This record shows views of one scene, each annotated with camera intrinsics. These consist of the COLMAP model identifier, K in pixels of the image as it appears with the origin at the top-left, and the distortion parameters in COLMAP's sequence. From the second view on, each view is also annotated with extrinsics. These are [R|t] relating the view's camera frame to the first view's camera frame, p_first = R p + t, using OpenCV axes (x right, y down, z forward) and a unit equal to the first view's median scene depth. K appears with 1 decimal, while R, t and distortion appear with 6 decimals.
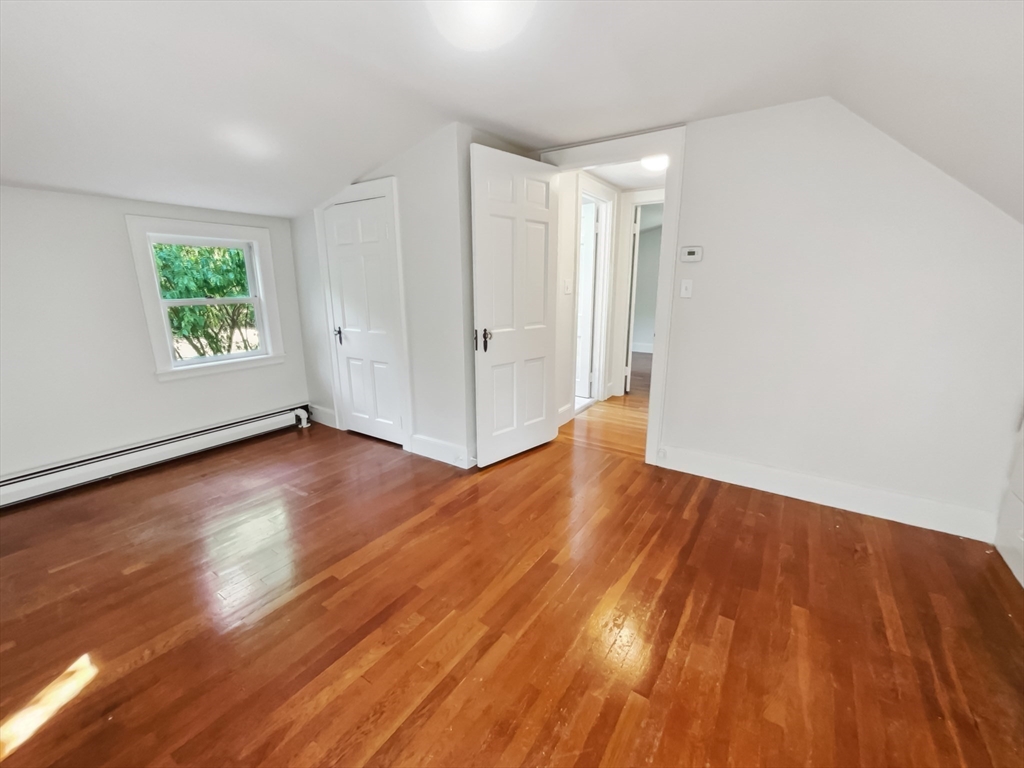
lens RADIAL K [[427.3, 0, 520.1], [0, 427.3, 386.4], [0, 0, 1]] dist [-0.001124, 0.000591]
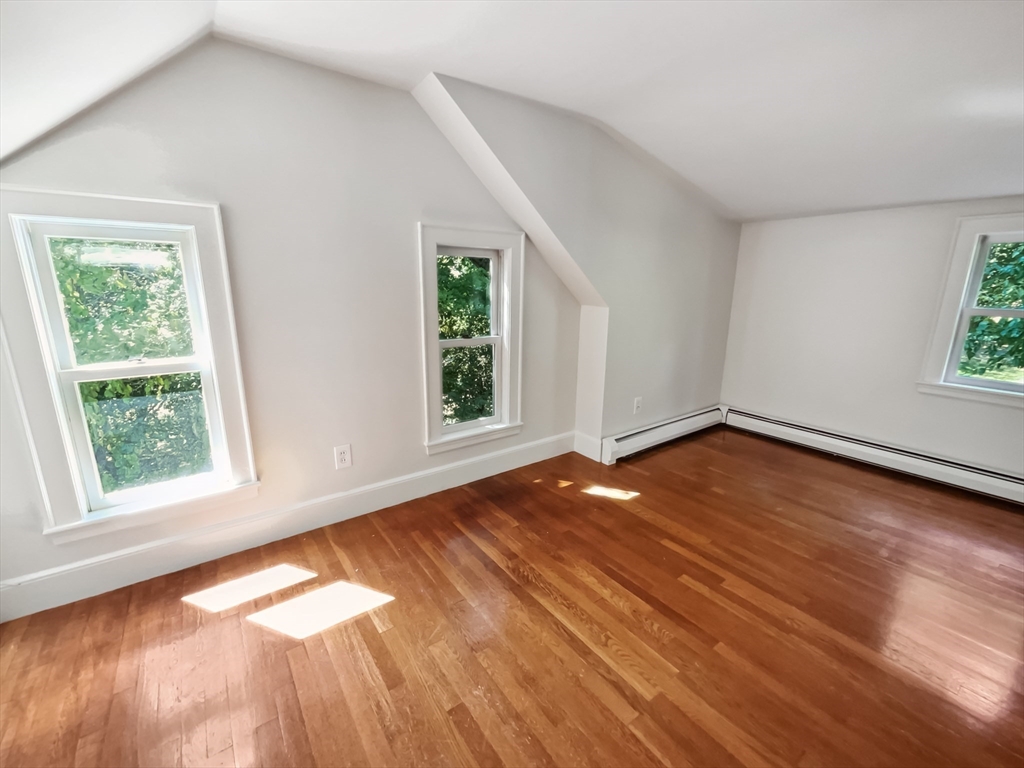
lens RADIAL K [[427.3, 0, 520.1], [0, 427.3, 386.4], [0, 0, 1]] dist [-0.001124, 0.000591]
pose [[-0.331686, 0.221019, -0.917134, 0.660998], [-0.234874, 0.922210, 0.307185, -0.213133], [0.913684, 0.317300, -0.253972, 0.795368]]
